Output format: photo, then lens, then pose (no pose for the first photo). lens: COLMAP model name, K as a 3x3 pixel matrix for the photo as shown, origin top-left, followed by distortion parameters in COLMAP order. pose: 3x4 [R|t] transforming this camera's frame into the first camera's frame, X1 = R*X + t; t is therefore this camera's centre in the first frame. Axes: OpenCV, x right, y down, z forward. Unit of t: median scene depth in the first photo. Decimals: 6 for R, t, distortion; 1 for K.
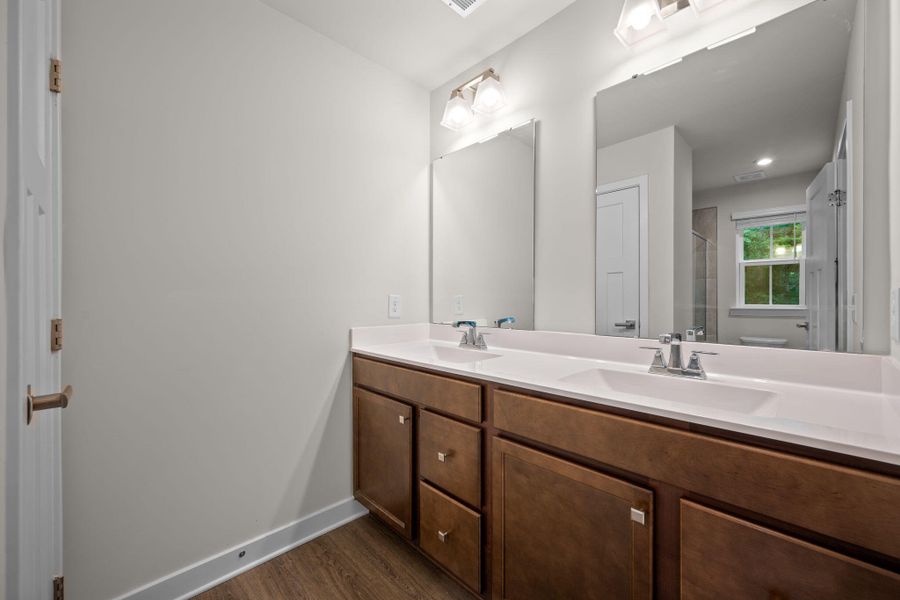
lens RADIAL K [[351.0, 0, 451.1], [0, 351.0, 301.1], [0, 0, 1]] dist [-0.000251, 0.000019]
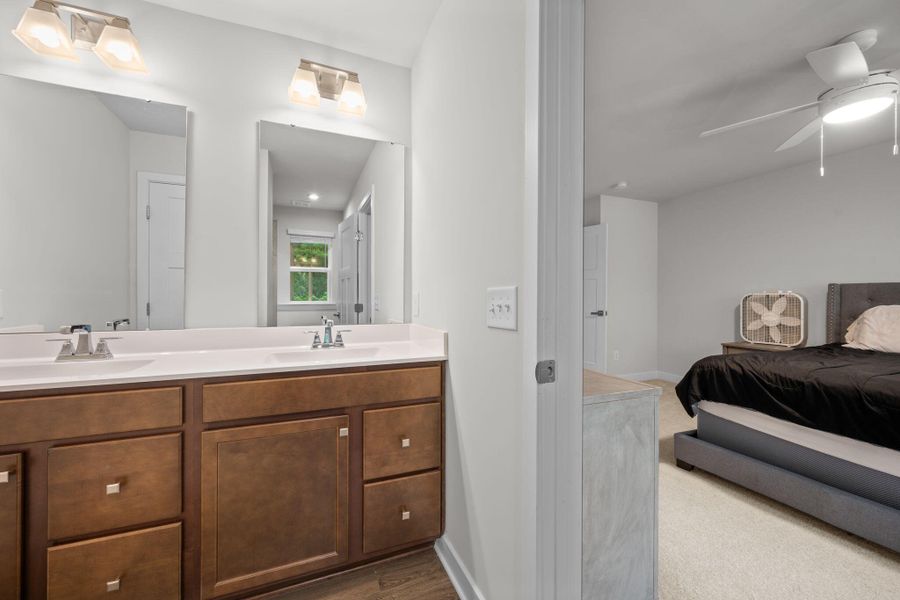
lens RADIAL K [[356.1, 0, 449.2], [0, 356.1, 298.6], [0, 0, 1]] dist [-0.000795, -0.000200]
pose [[0.375126, 0.000751, 0.926973, -0.477800], [-0.000997, 0.999999, -0.000407, 0.000411], [-0.926973, -0.000772, 0.375127, -0.034913]]
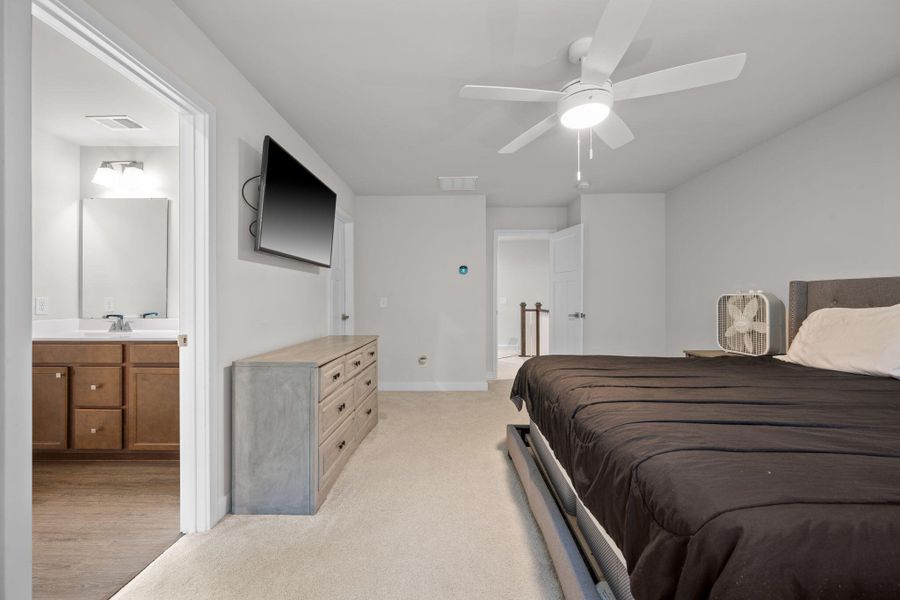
lens RADIAL K [[356.1, 0, 449.2], [0, 356.1, 298.6], [0, 0, 1]] dist [-0.000795, -0.000200]
pose [[0.715589, 0.001848, 0.698519, 0.003072], [0.002541, 0.999983, -0.005249, -0.003448], [-0.698517, 0.005531, 0.715572, -1.535026]]
